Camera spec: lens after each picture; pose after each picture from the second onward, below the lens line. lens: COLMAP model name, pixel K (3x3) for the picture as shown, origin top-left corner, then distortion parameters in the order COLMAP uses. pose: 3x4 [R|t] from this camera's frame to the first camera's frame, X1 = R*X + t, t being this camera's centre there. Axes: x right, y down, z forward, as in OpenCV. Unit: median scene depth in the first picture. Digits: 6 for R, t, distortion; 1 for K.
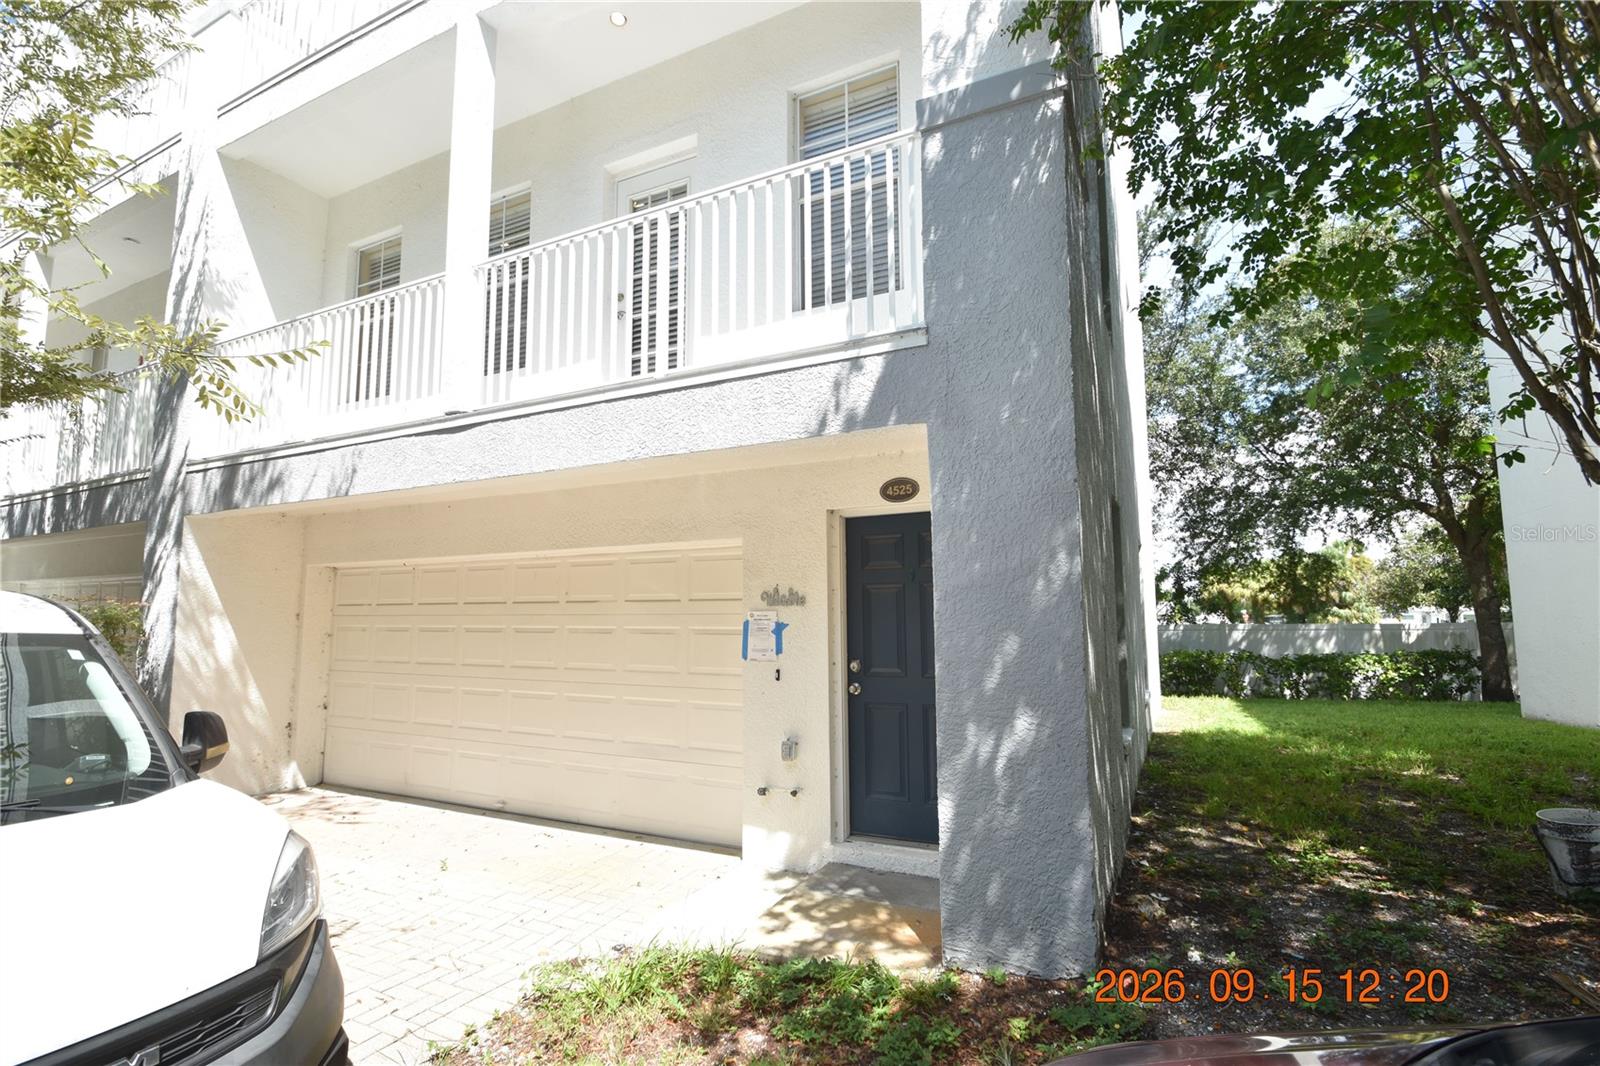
lens RADIAL K [[729.3, 0, 802.7], [0, 729.3, 534.7], [0, 0, 1]] dist [-0.004400, 0.000001]
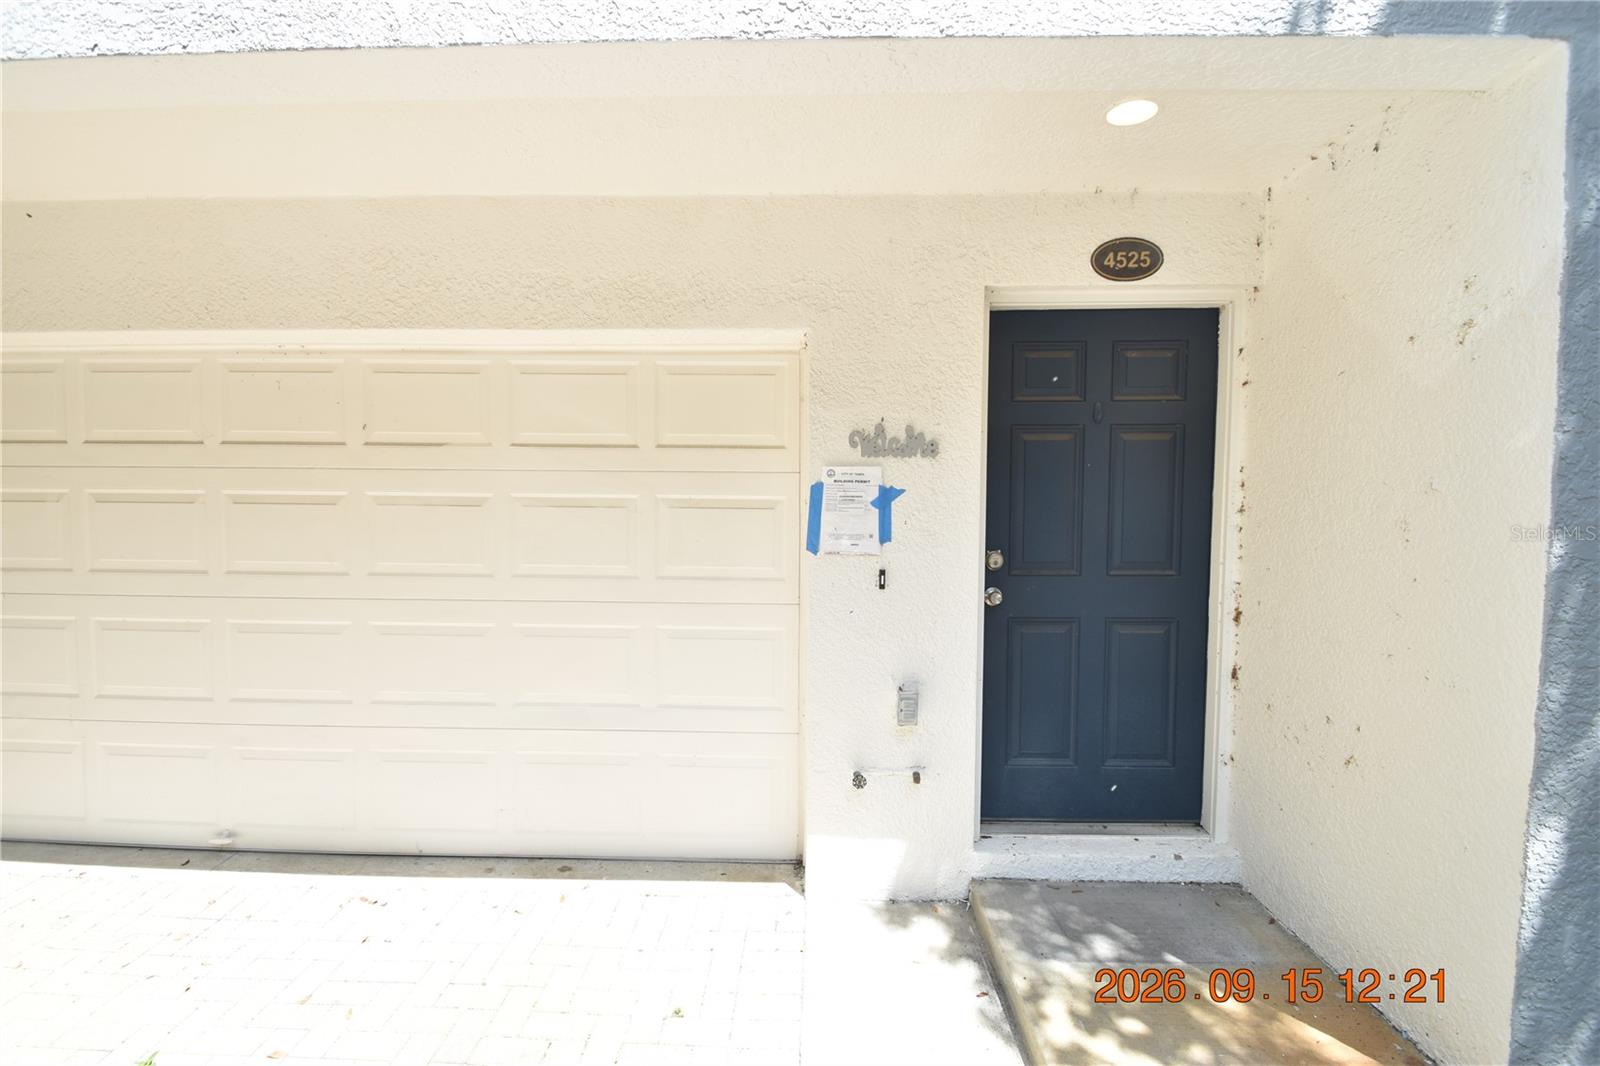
lens RADIAL K [[699.4, 0, 798.5], [0, 699.4, 536.2], [0, 0, 1]] dist [0.001385, -0.005812]
pose [[0.909073, -0.007406, 0.416572, -0.311638], [-0.059162, 0.987416, 0.146662, 0.081983], [-0.412416, -0.157972, 0.897195, 0.533825]]
